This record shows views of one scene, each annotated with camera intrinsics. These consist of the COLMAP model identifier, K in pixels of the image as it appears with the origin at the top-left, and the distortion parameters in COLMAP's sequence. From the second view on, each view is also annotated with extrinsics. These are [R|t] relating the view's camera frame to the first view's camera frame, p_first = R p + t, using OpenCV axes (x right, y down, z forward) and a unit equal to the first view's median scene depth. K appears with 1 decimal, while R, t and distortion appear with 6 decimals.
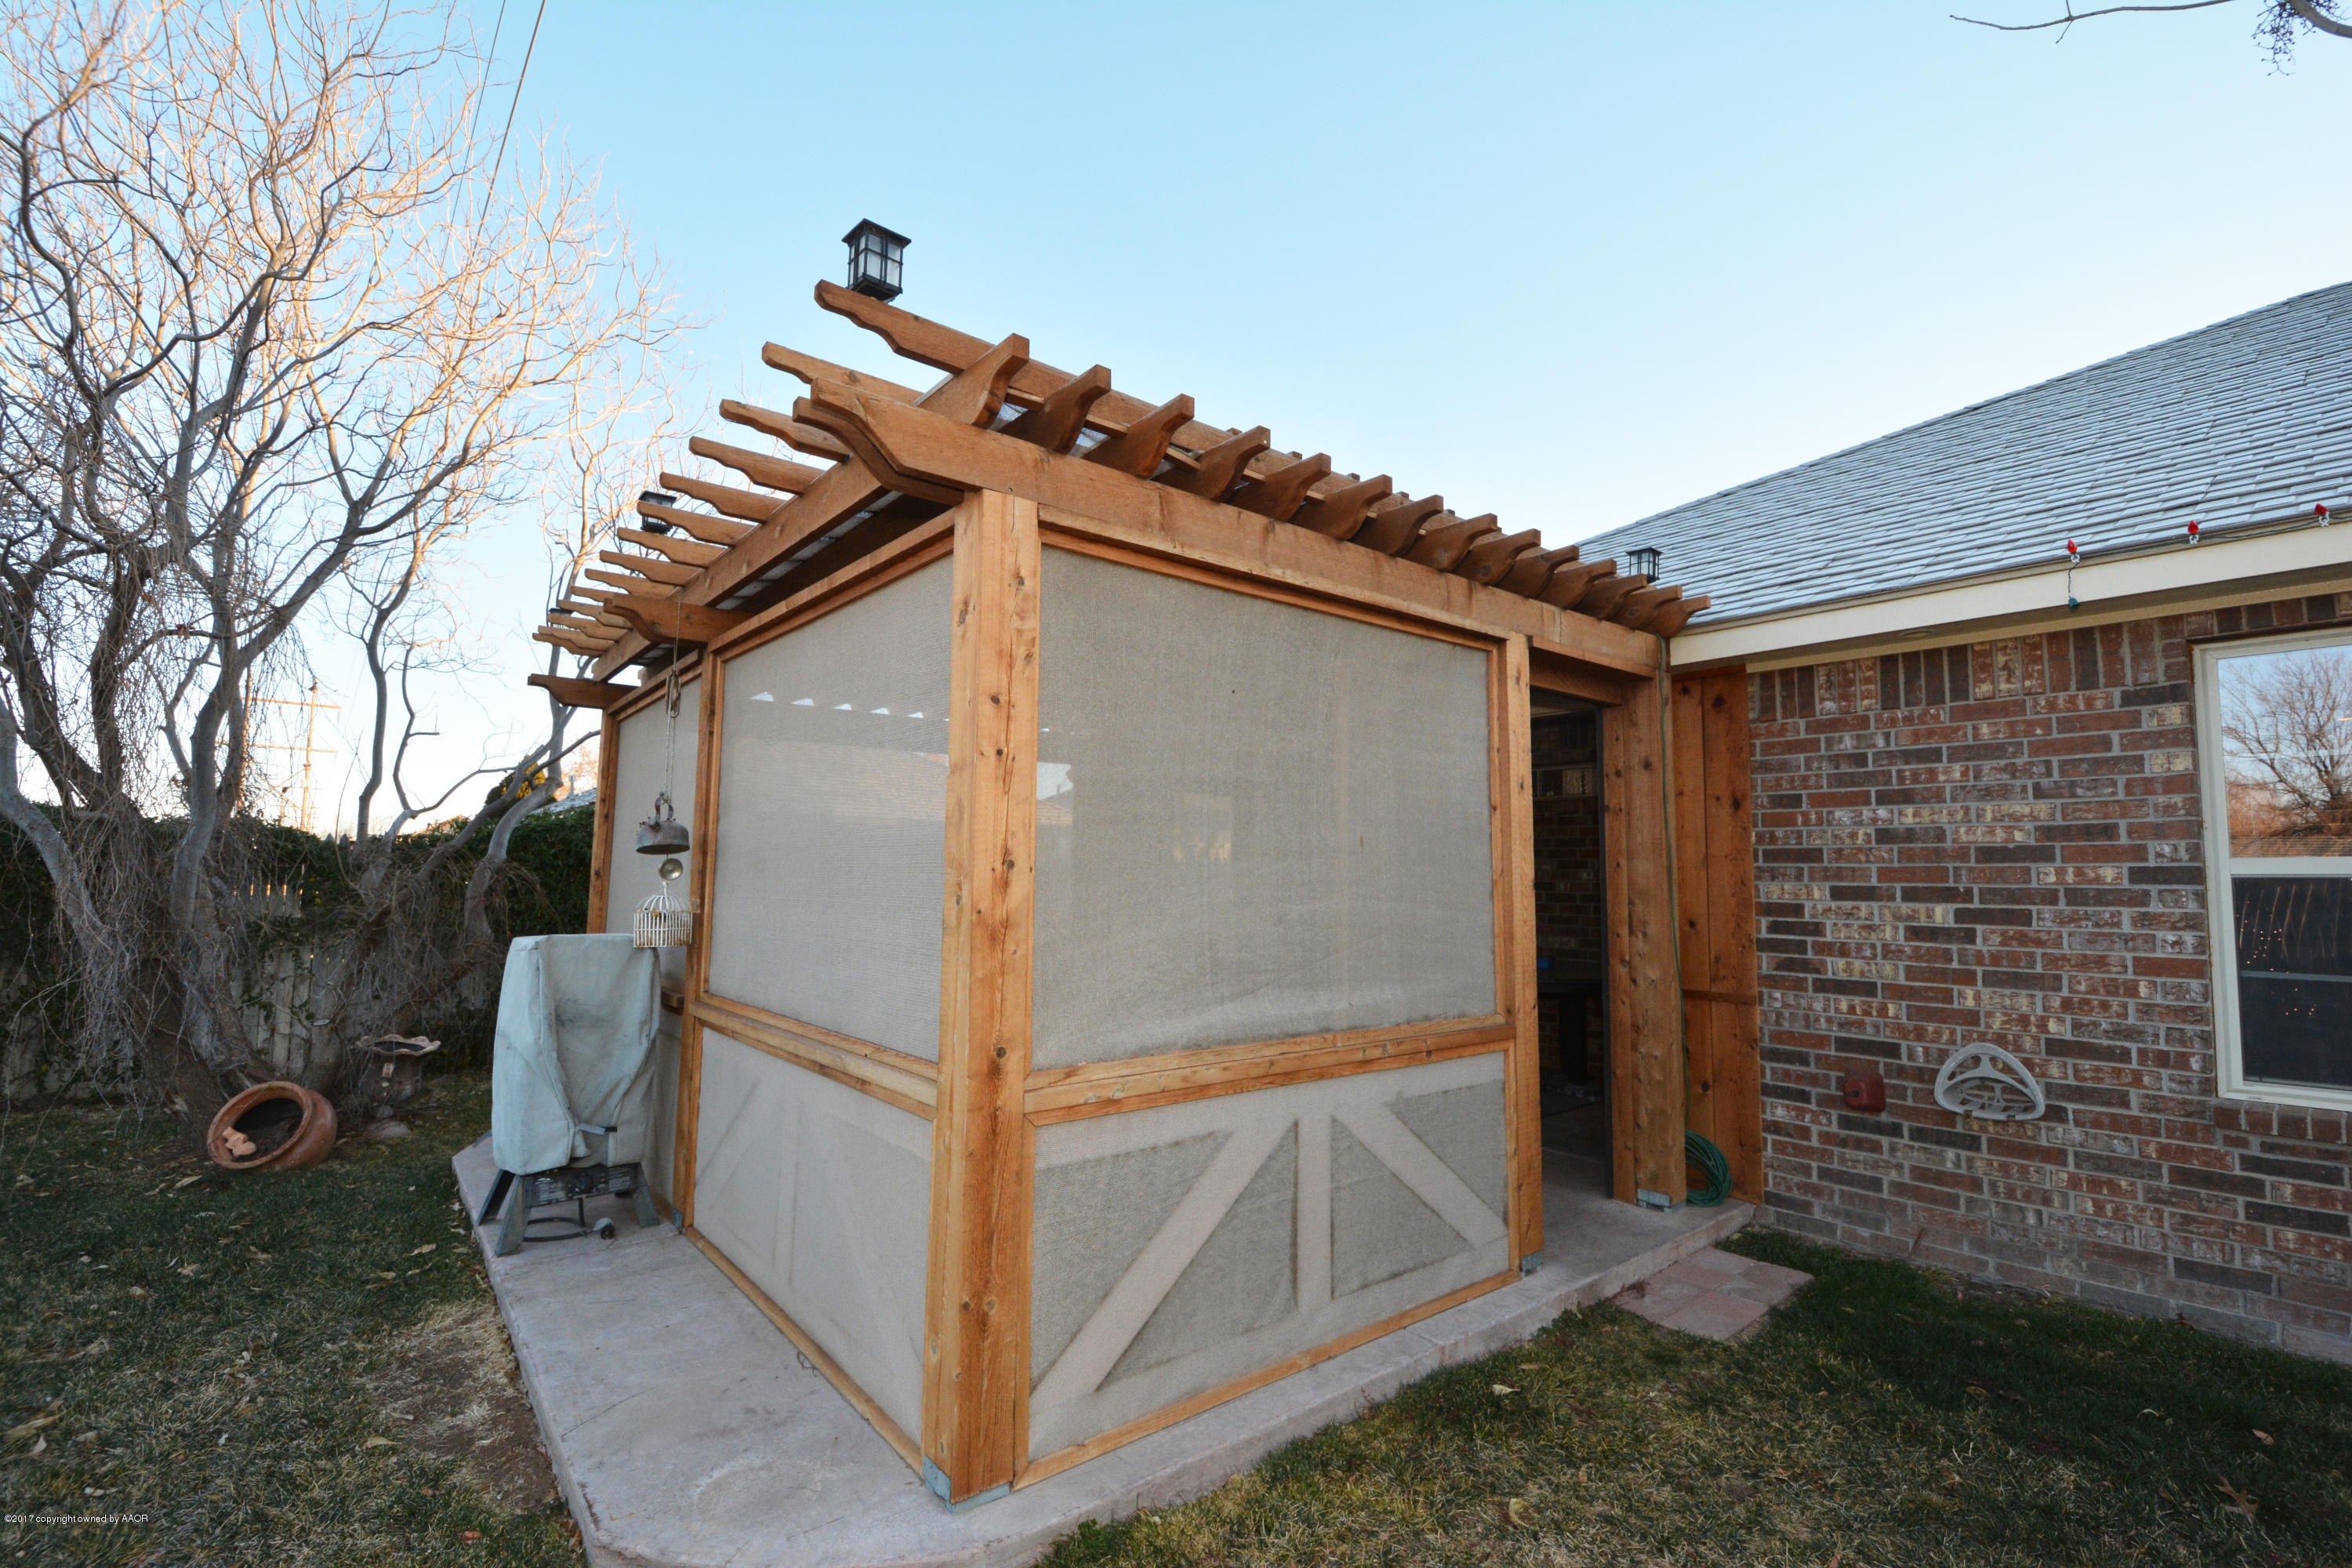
lens RADIAL K [[1025.1, 0, 1182.0], [0, 1025.1, 796.9], [0, 0, 1]] dist [0.015270, -0.021671]
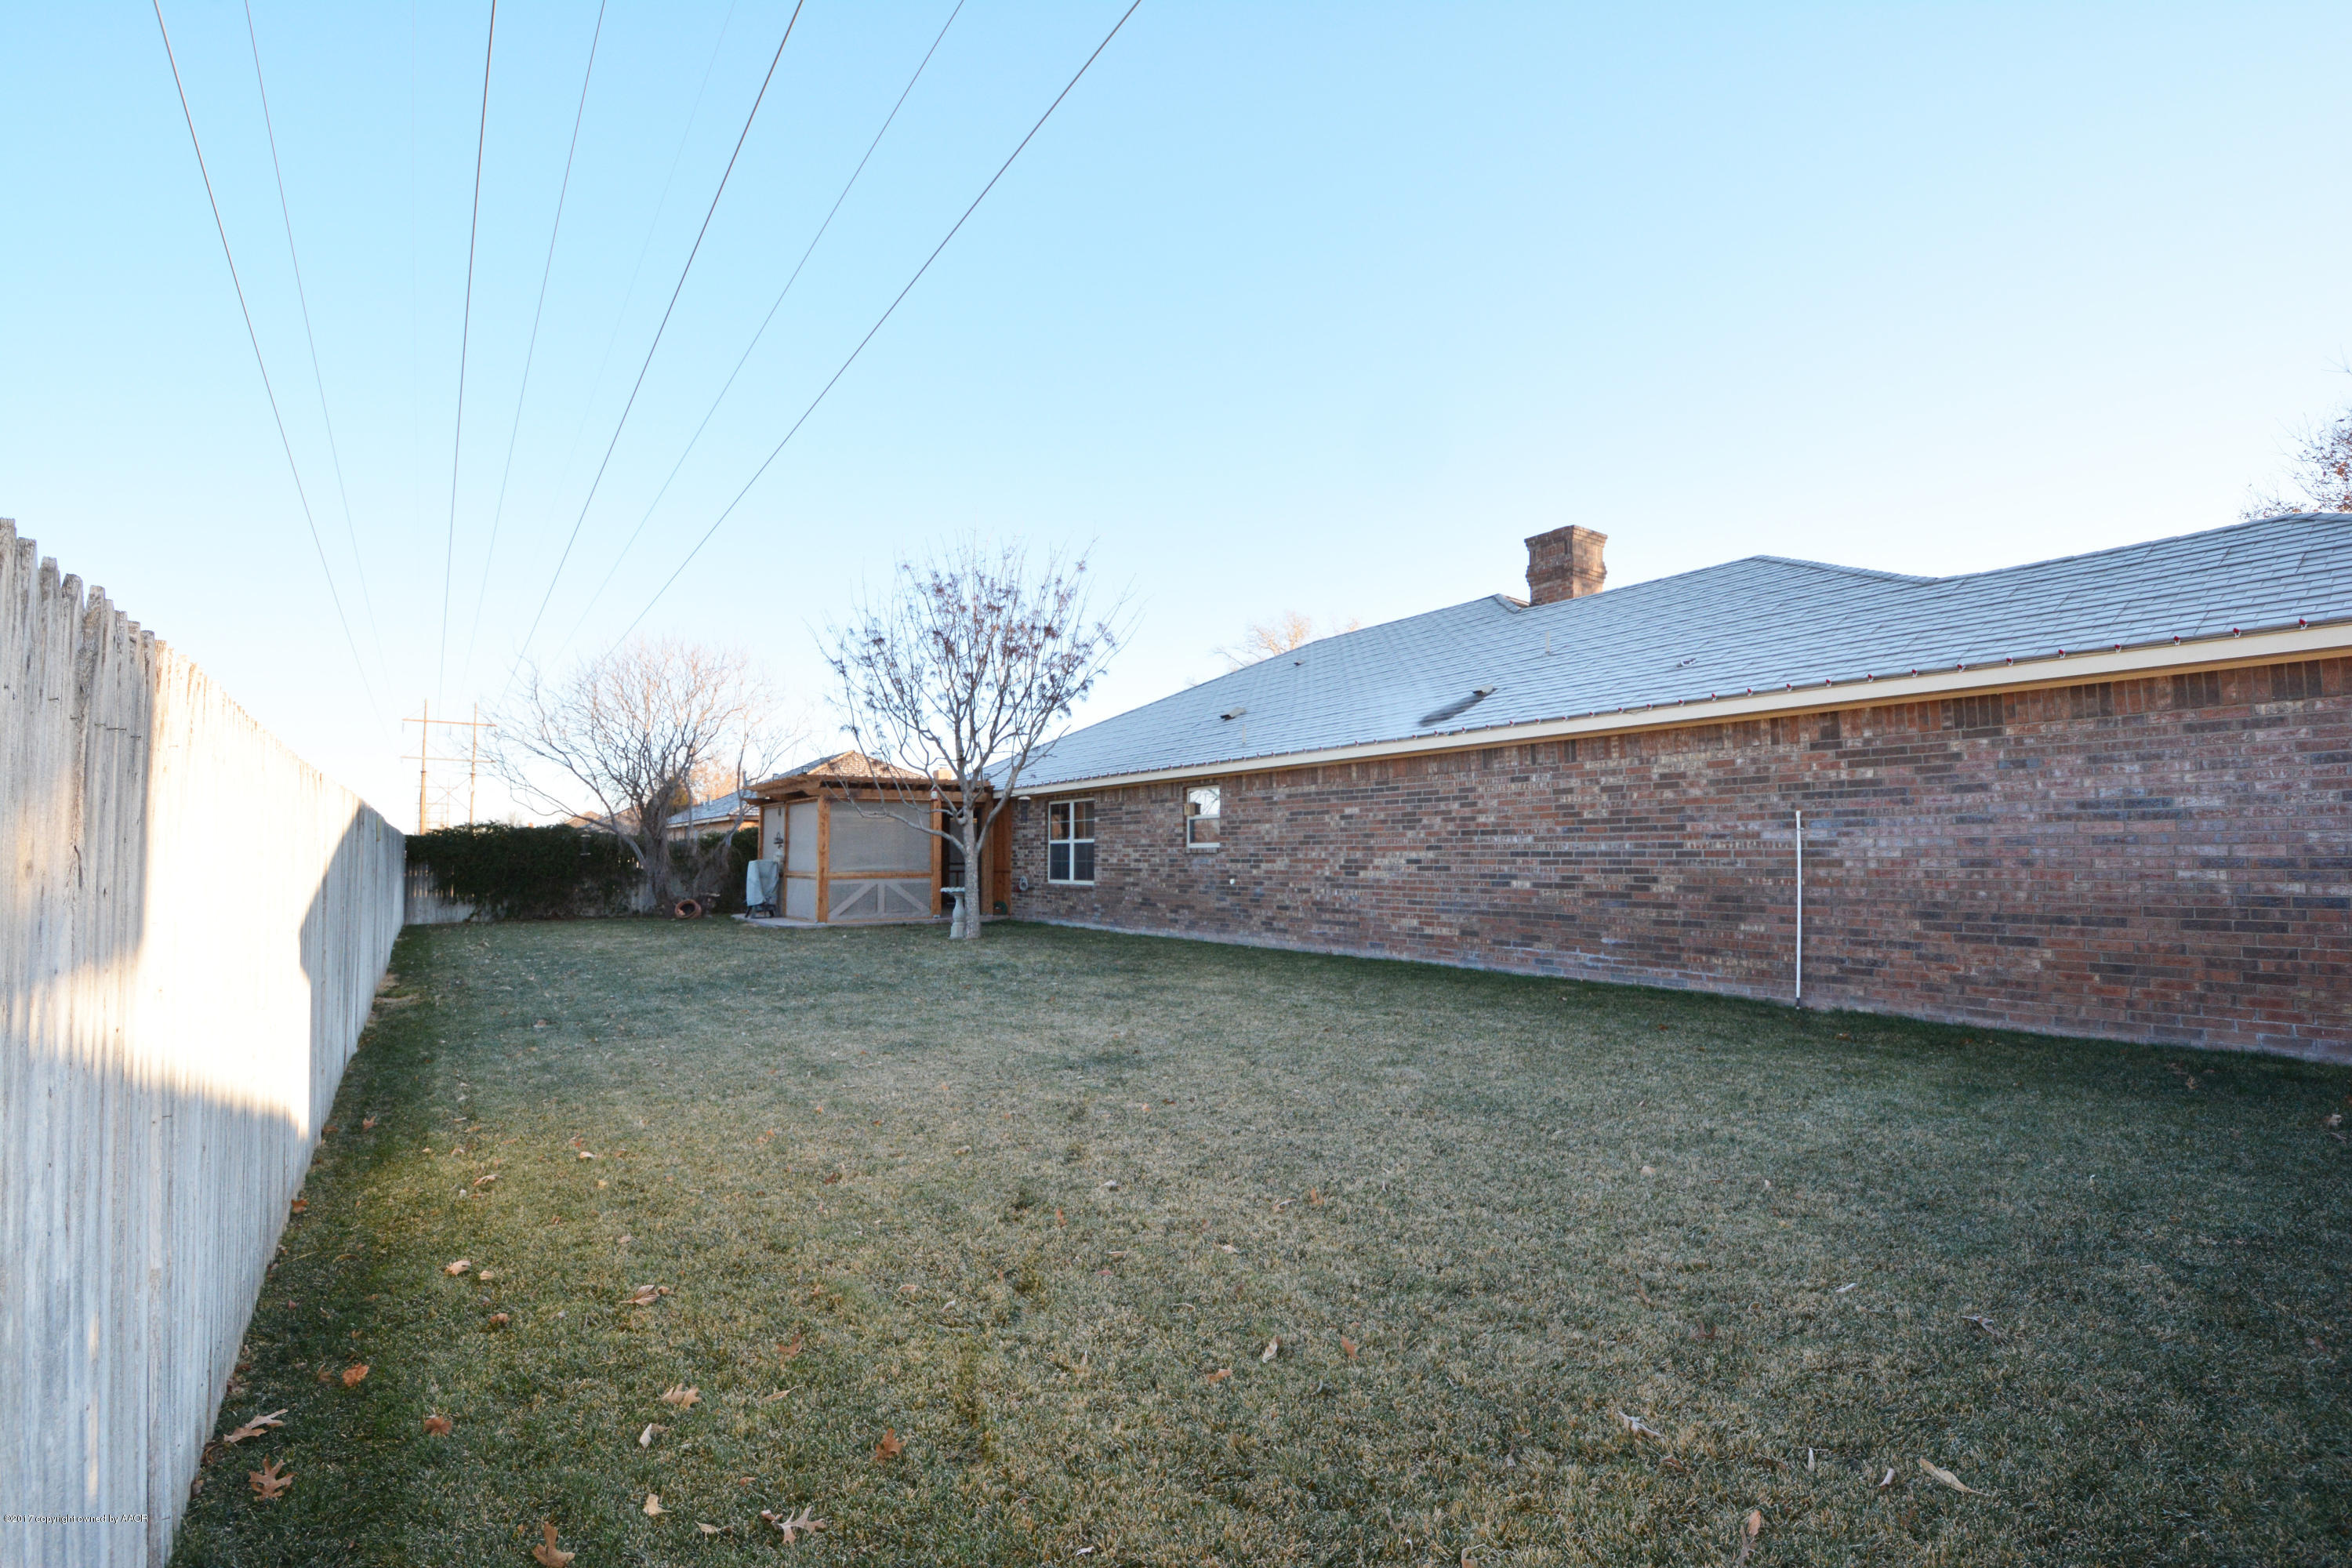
lens RADIAL K [[1025.1, 0, 1182.0], [0, 1025.1, 796.9], [0, 0, 1]] dist [0.015270, -0.021671]
pose [[0.997341, -0.017936, -0.070641, 2.069996], [0.019588, 0.999549, 0.022758, -0.281591], [0.070201, -0.024081, 0.997242, -4.389484]]
